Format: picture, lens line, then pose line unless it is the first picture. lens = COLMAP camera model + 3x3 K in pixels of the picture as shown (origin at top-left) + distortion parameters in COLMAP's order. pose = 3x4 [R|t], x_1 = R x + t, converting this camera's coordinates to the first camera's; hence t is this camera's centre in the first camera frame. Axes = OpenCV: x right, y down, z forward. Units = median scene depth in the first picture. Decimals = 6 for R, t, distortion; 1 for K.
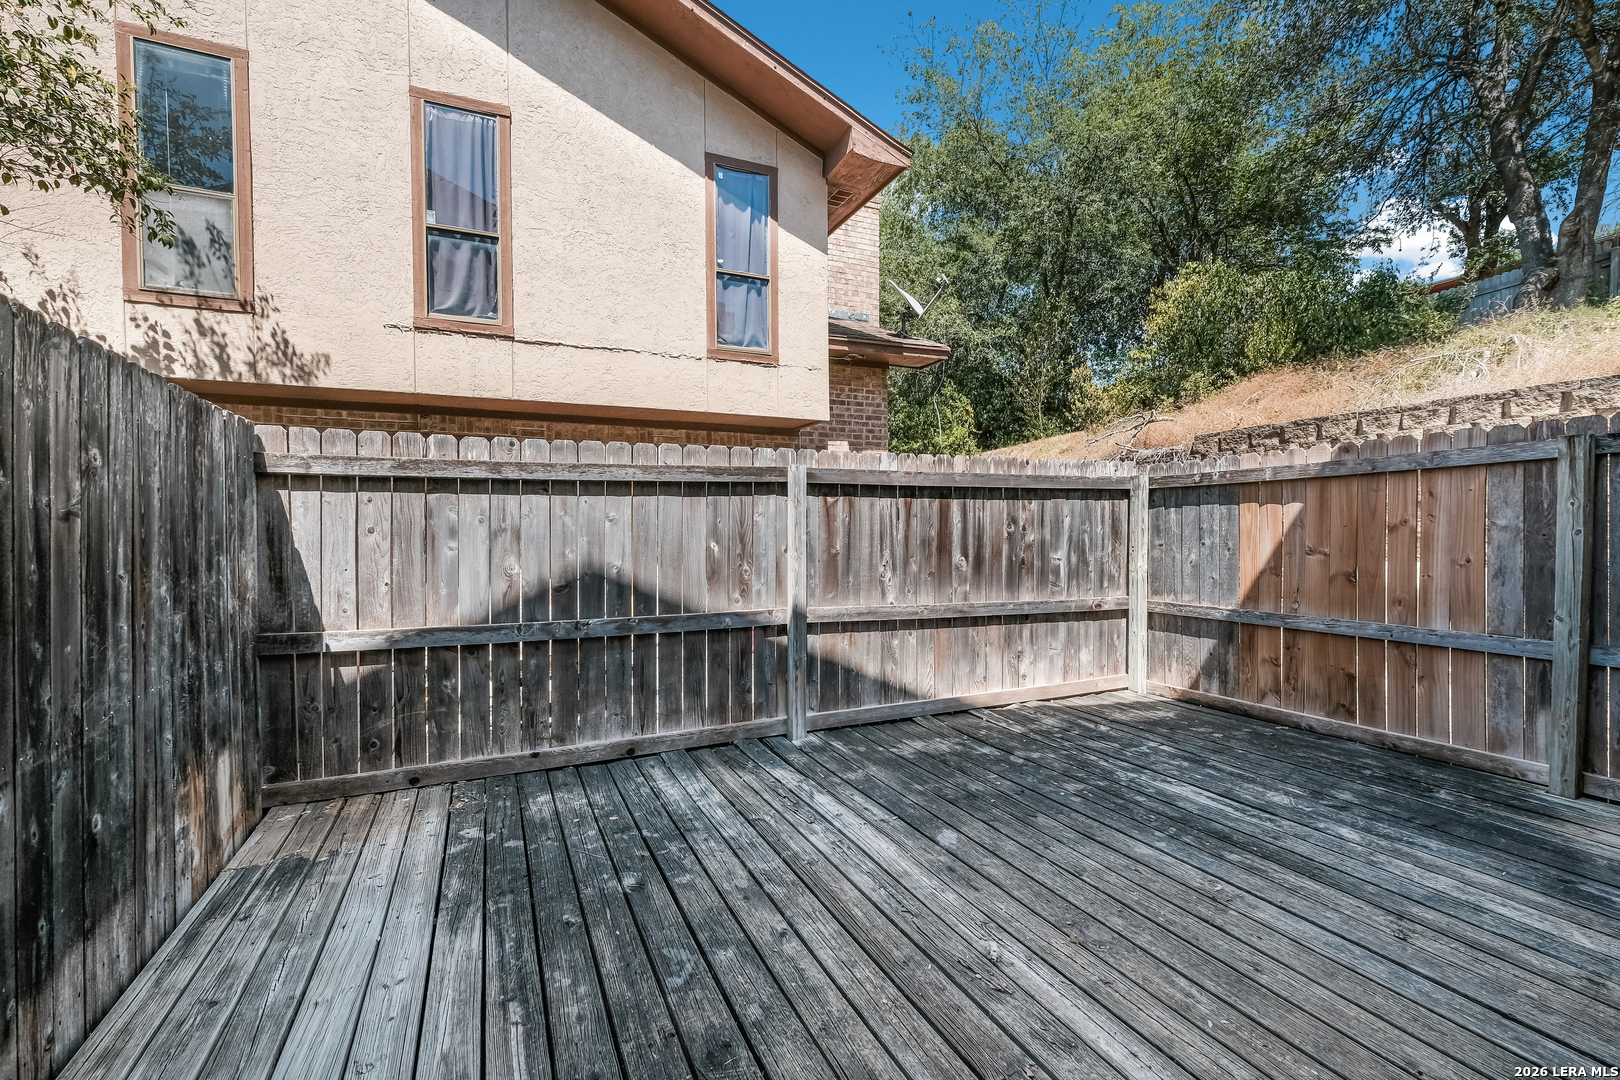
lens RADIAL K [[707.5, 0, 815.3], [0, 707.5, 539.2], [0, 0, 1]] dist [-0.004428, 0.001035]
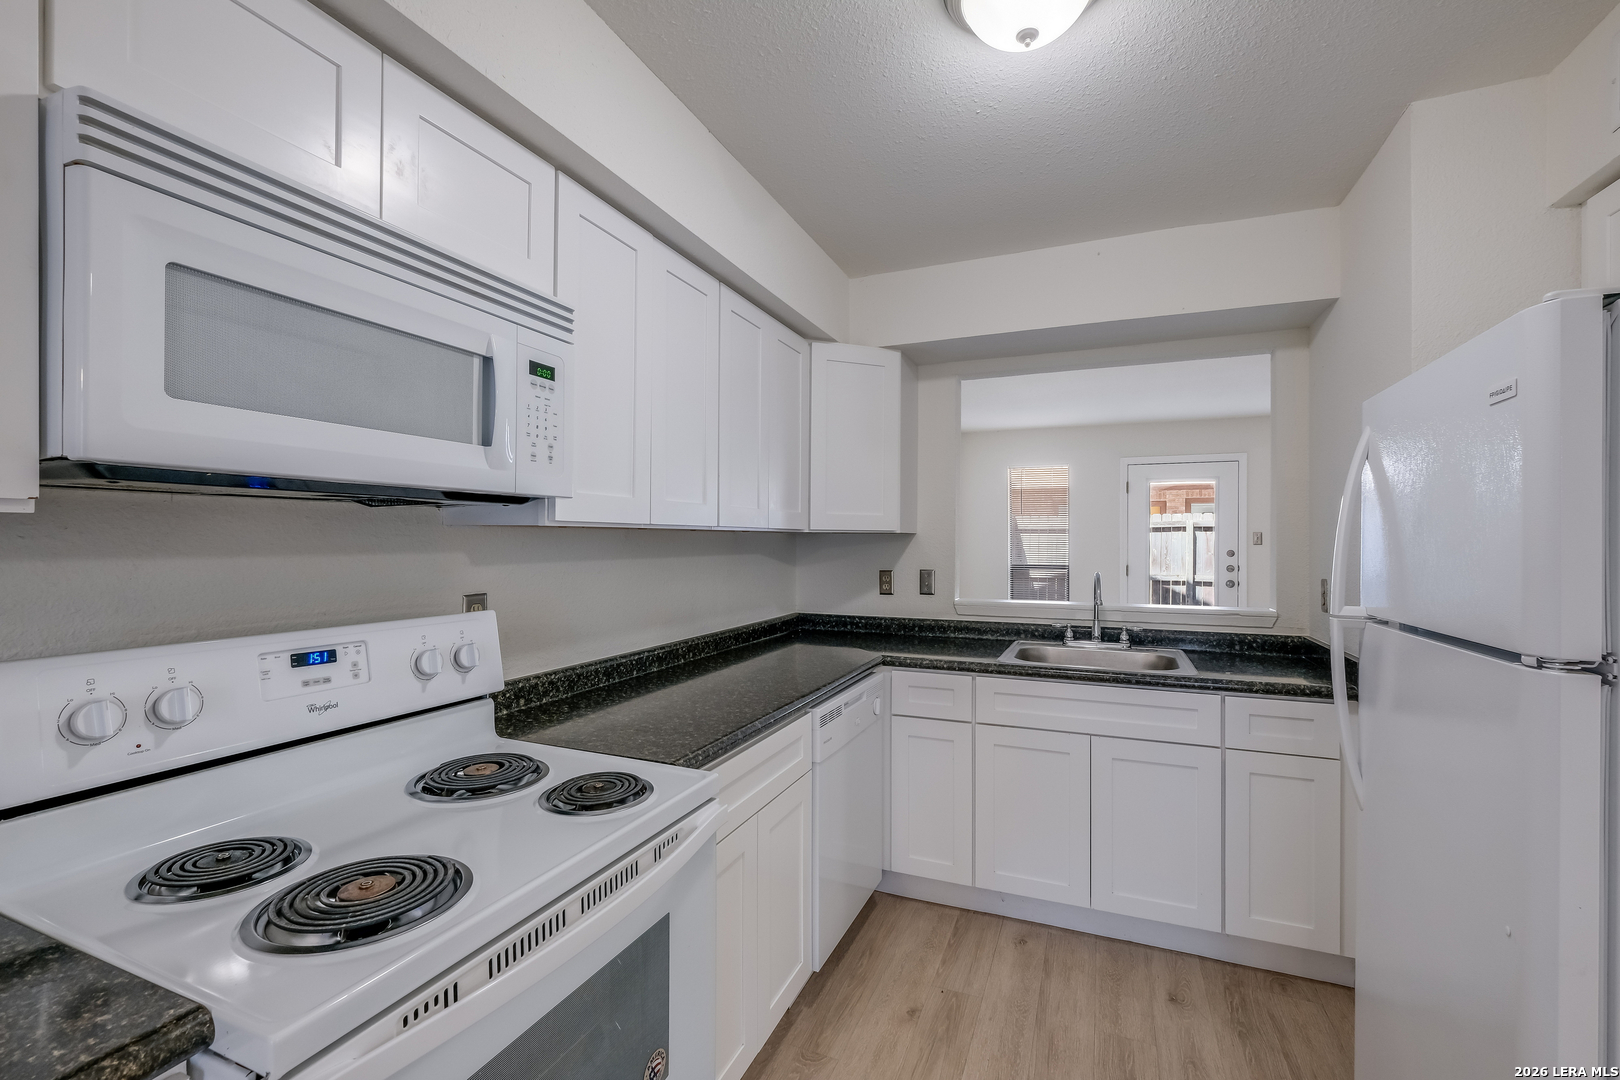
lens RADIAL K [[700.5, 0, 800.3], [0, 700.5, 533.5], [0, 0, 1]] dist [0.002602, -0.002057]
pose [[0.662970, 0.001337, -0.748645, 1.047871], [-0.017404, 0.999756, -0.013627, 0.001699], [0.748444, 0.022063, 0.662831, -1.960717]]
